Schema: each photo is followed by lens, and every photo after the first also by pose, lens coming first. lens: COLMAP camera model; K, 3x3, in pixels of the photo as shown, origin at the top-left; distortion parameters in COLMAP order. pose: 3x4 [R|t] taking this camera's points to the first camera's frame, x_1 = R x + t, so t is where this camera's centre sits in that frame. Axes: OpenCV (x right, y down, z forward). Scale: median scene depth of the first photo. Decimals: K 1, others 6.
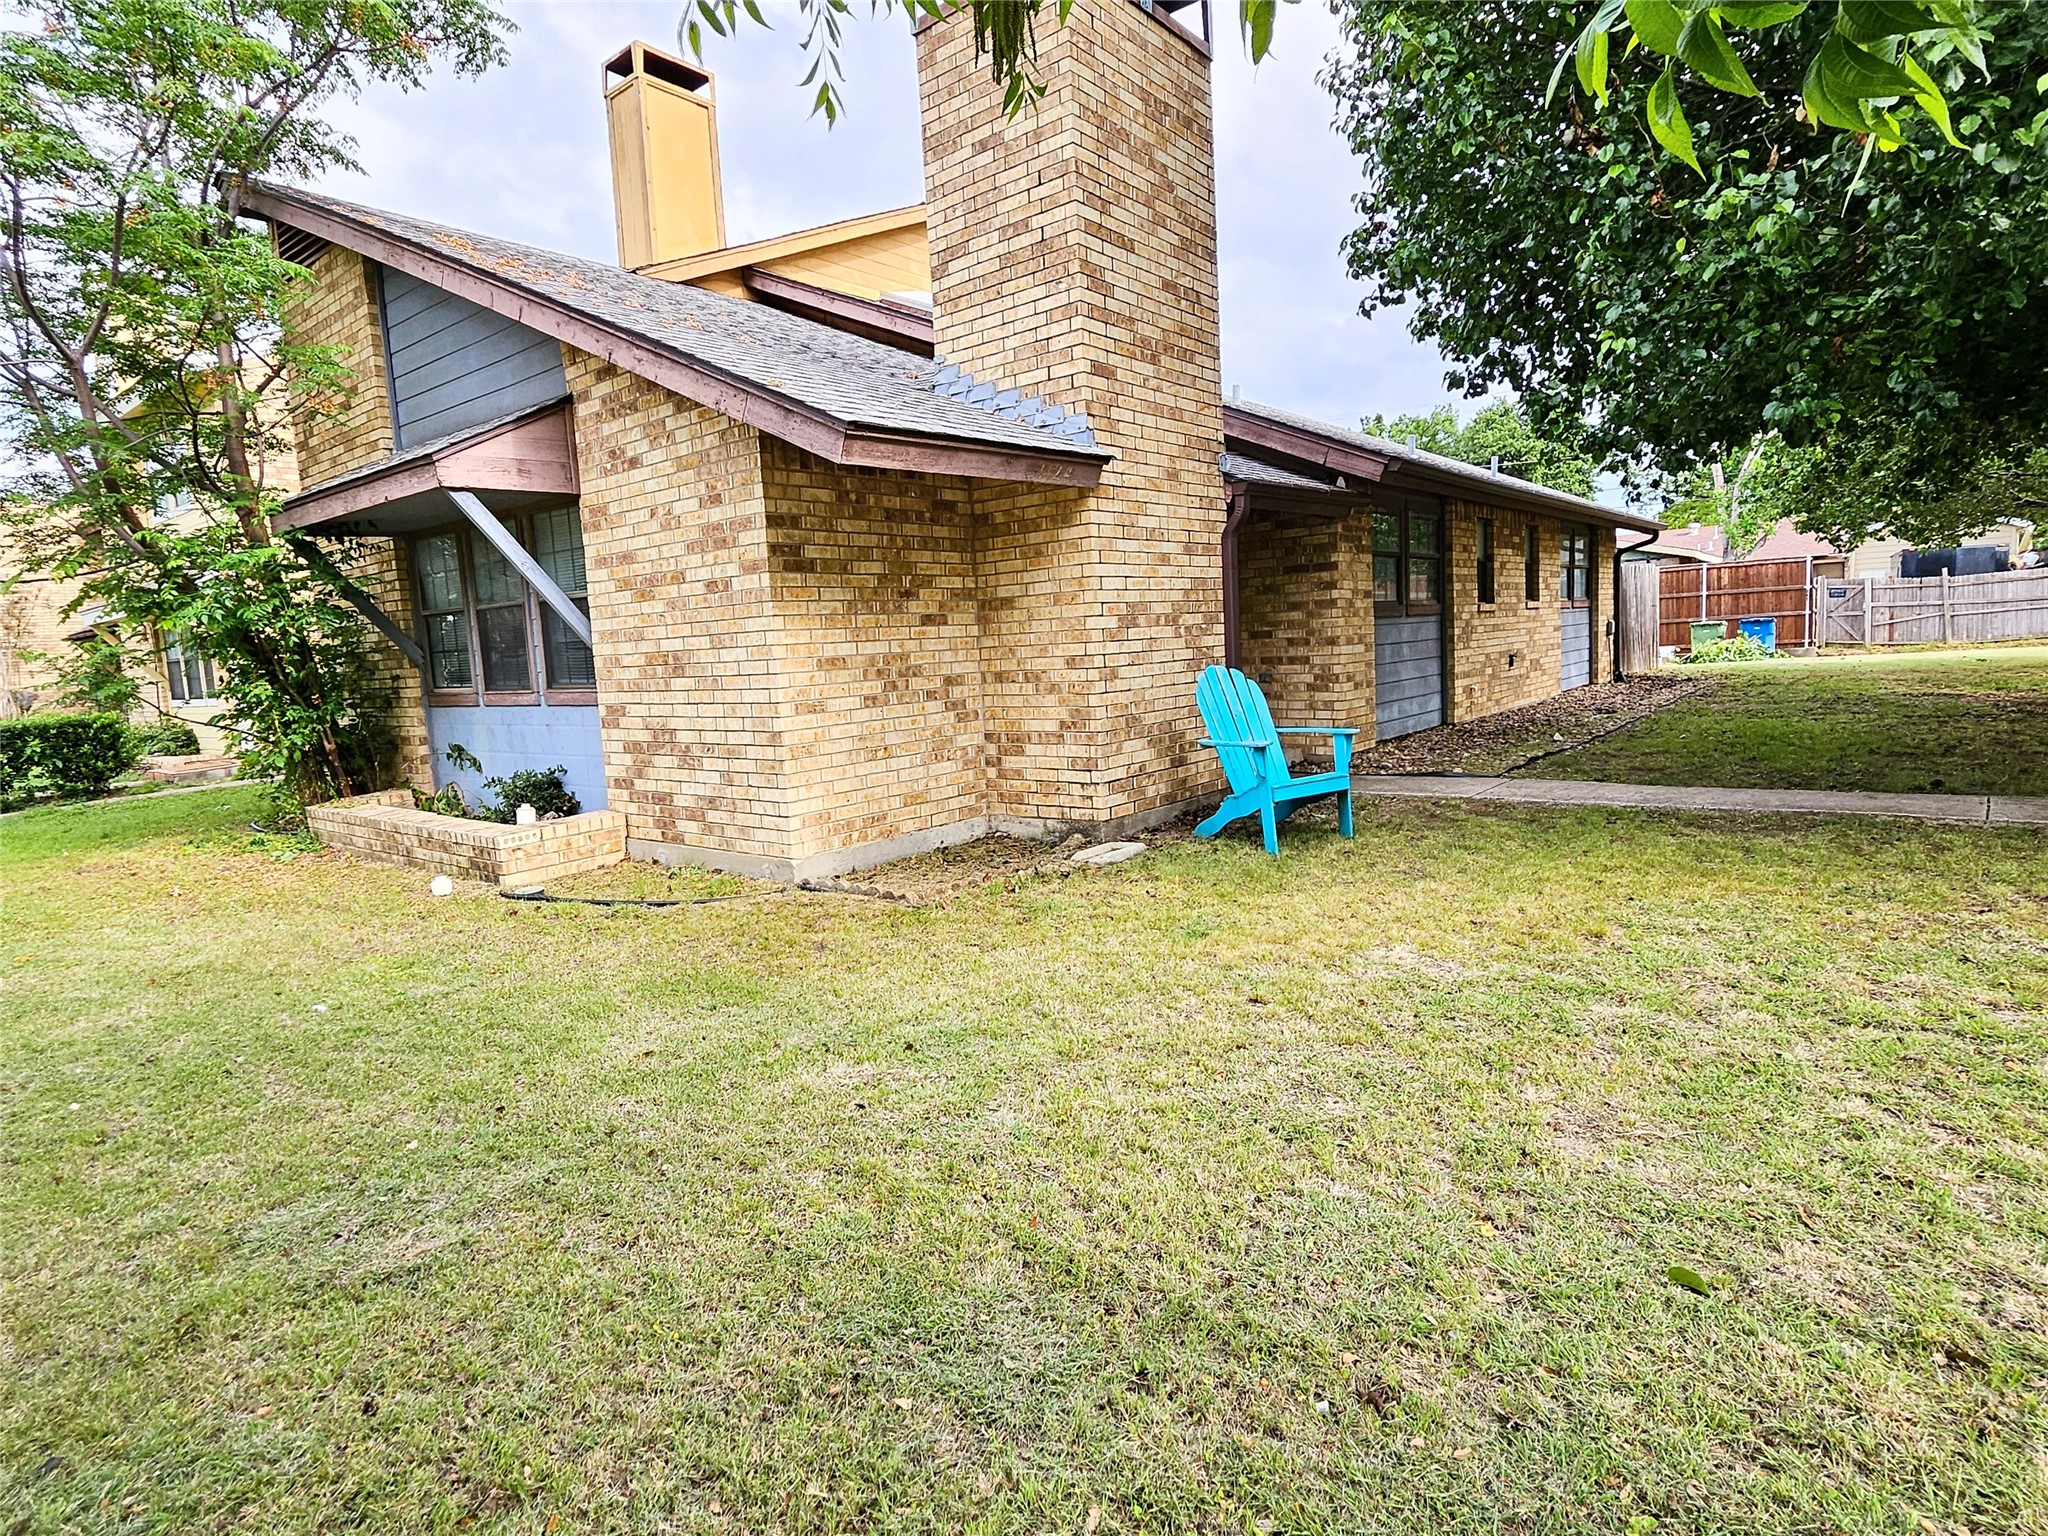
lens RADIAL K [[1158.5, 0, 1030.4], [0, 1158.5, 774.1], [0, 0, 1]] dist [0.004335, -0.001128]
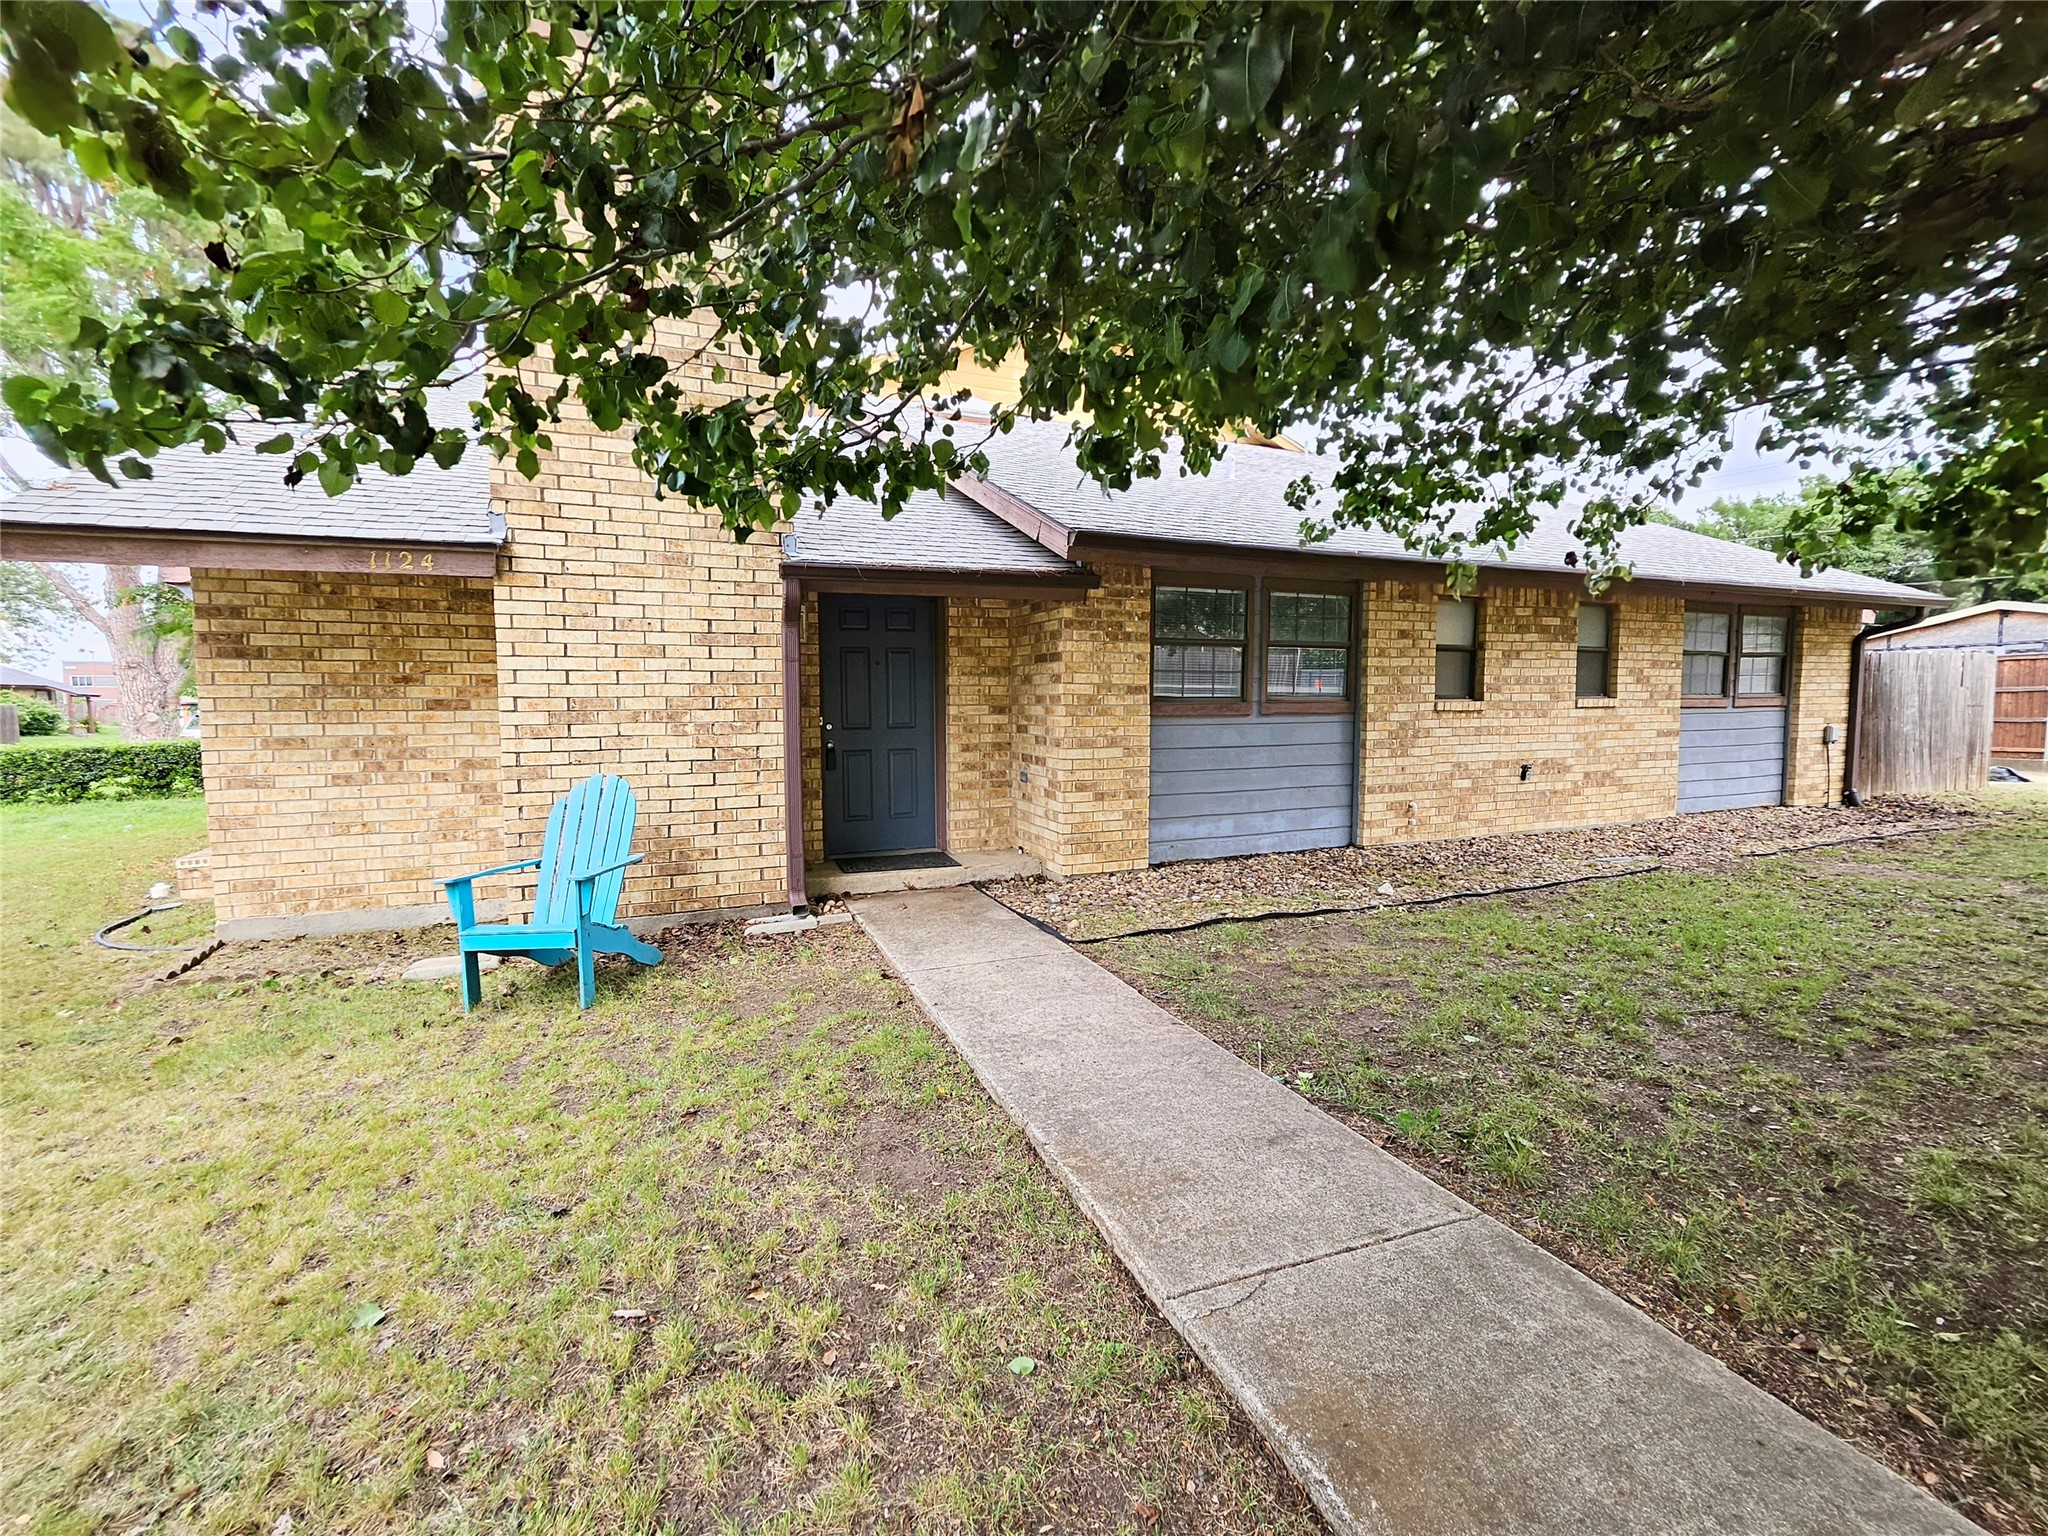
lens RADIAL K [[949.7, 0, 1027.9], [0, 949.7, 777.8], [0, 0, 1]] dist [-0.004980, -0.001763]
pose [[0.881678, 0.095434, -0.462100, 0.787311], [-0.098361, 0.994991, 0.017817, -0.137153], [0.461485, 0.029744, 0.886649, 0.505234]]
